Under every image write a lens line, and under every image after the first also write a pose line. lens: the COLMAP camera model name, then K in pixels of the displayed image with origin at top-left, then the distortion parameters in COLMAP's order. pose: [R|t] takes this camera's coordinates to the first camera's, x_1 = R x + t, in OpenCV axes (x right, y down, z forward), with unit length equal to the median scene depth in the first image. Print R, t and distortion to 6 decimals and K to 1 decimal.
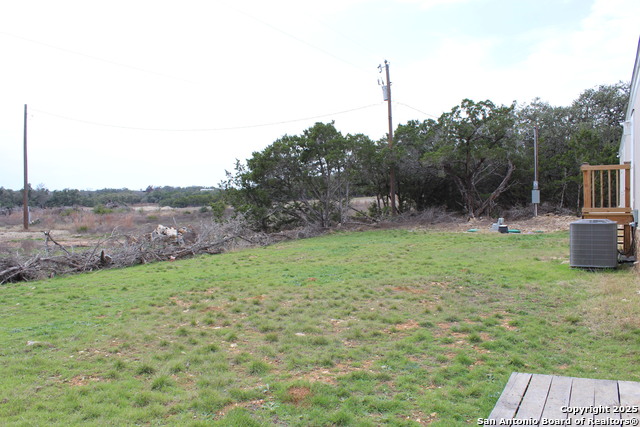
lens RADIAL K [[543.7, 0, 320.0], [0, 543.7, 213.5], [0, 0, 1]] dist [-0.156183, 0.143660]
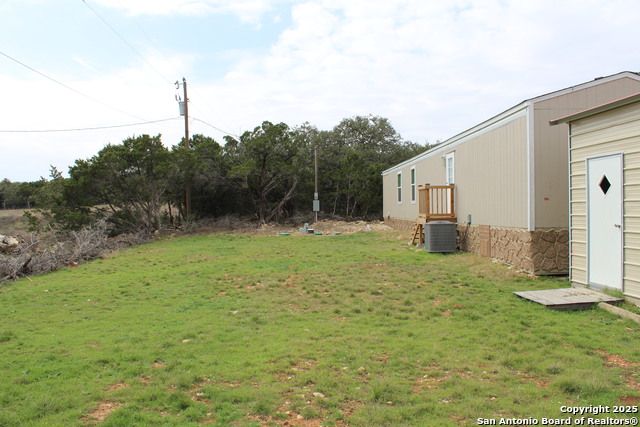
lens RADIAL K [[543.7, 0, 320.0], [0, 543.7, 213.5], [0, 0, 1]] dist [-0.156183, 0.143660]
pose [[0.862224, -0.000744, 0.506527, -0.208246], [0.008591, 0.999877, -0.013156, 0.002242], [-0.506455, 0.015695, 0.862124, -0.063178]]
